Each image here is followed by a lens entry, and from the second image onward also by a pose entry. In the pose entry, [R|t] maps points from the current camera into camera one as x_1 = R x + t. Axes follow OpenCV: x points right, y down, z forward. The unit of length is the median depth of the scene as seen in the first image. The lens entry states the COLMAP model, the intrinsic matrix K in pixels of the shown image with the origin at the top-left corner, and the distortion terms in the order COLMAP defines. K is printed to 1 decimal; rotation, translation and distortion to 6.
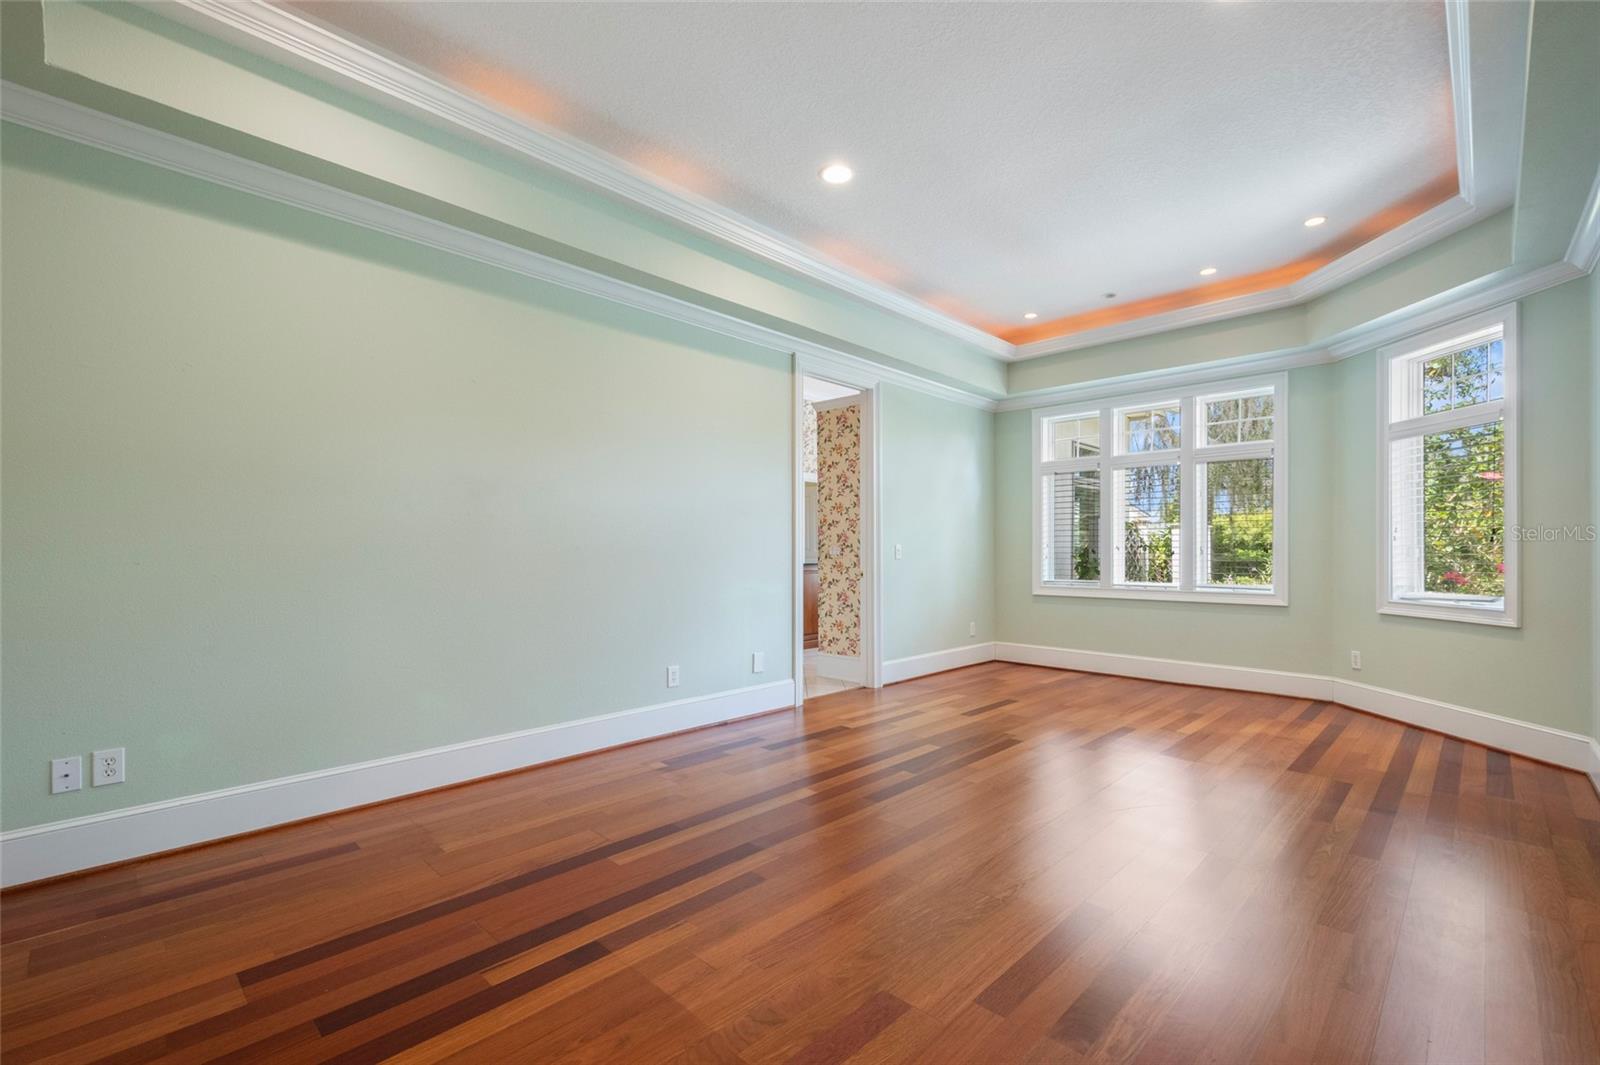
lens RADIAL K [[698.8, 0, 803.0], [0, 698.8, 551.5], [0, 0, 1]] dist [0.014288, -0.000731]
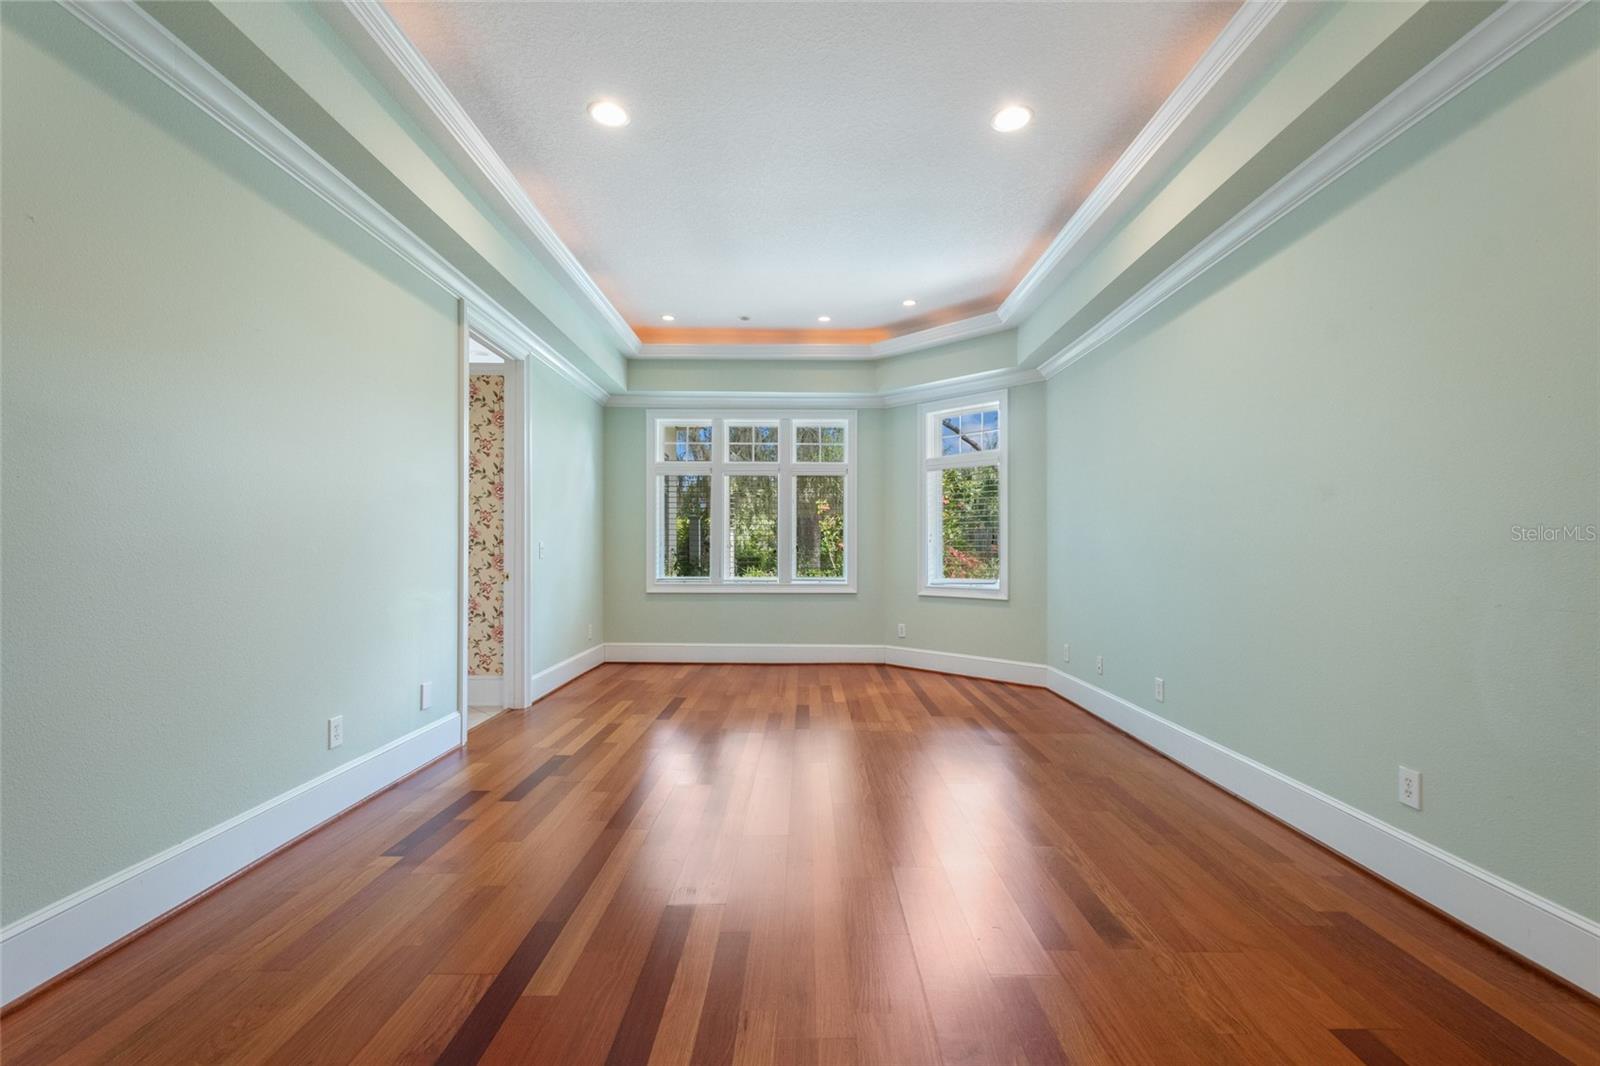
lens RADIAL K [[698.8, 0, 803.0], [0, 698.8, 552.0], [0, 0, 1]] dist [0.014288, -0.000731]
pose [[0.718508, -0.000209, 0.695519, -0.285450], [-0.002591, 0.999992, 0.002977, -0.000982], [-0.695514, -0.003941, 0.718502, 0.159707]]
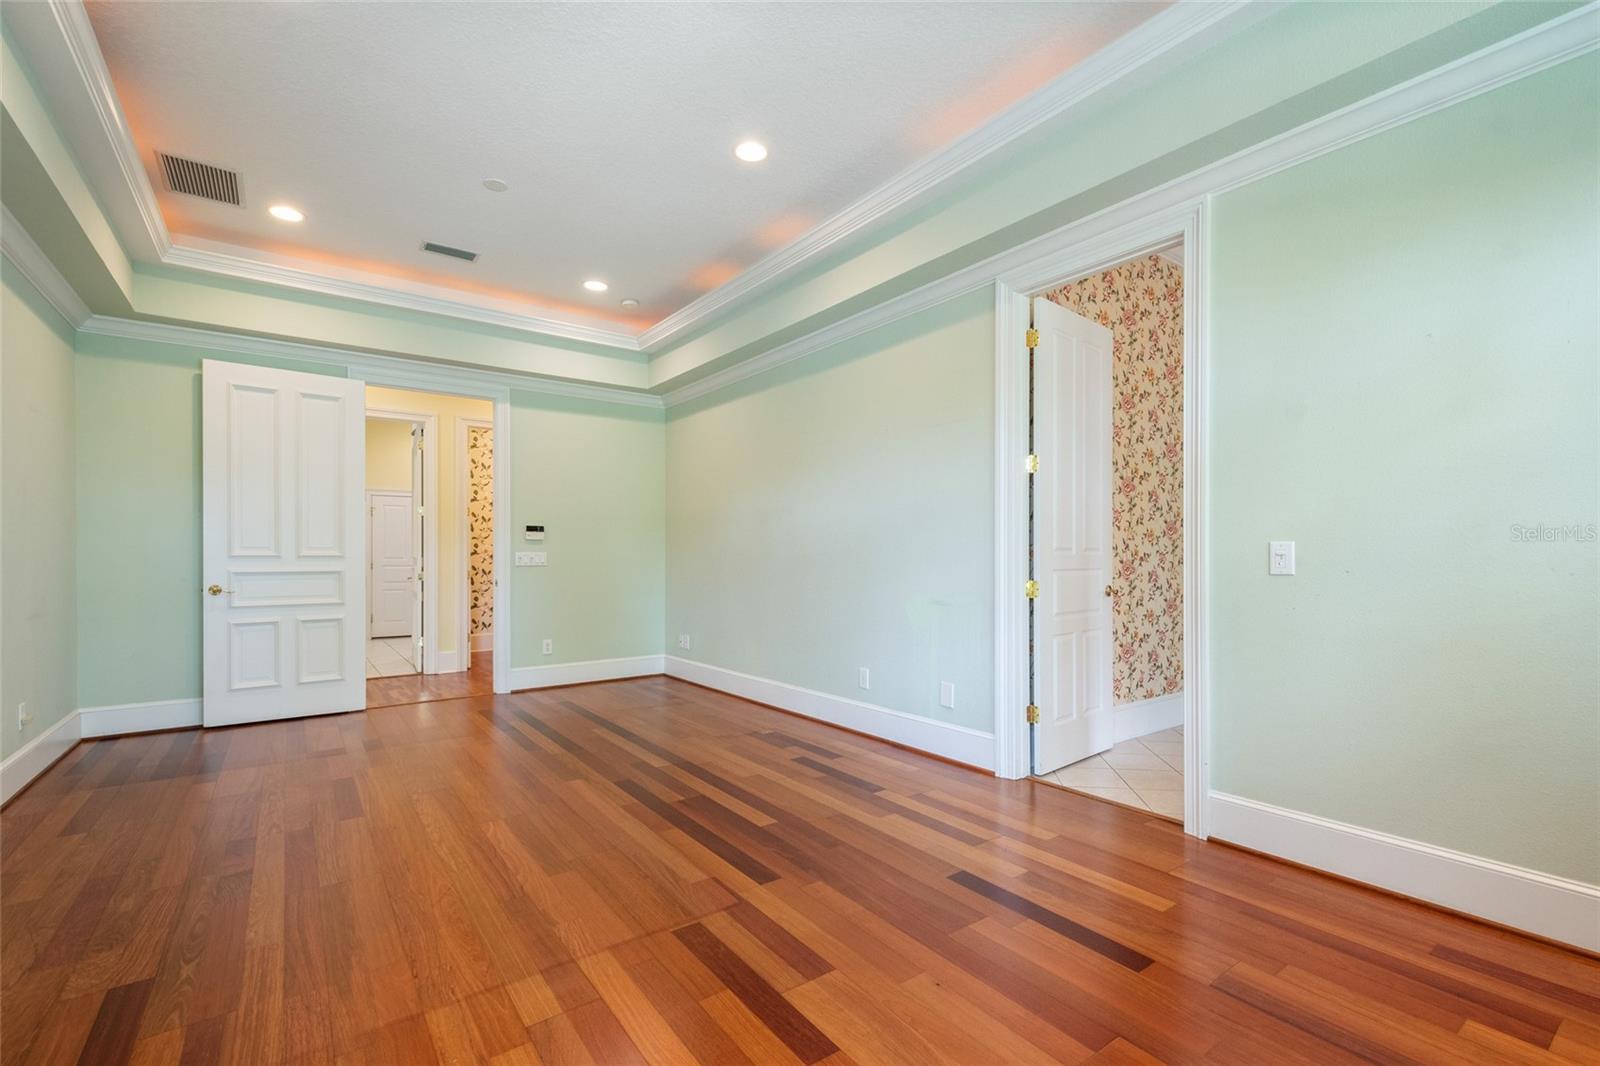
lens RADIAL K [[698.8, 0, 803.0], [0, 698.8, 552.0], [0, 0, 1]] dist [0.014288, -0.000731]
pose [[-0.164754, -0.002873, -0.986331, 0.723270], [0.003627, 0.999987, -0.003519, -0.004201], [0.986328, -0.004157, -0.164741, 0.920806]]
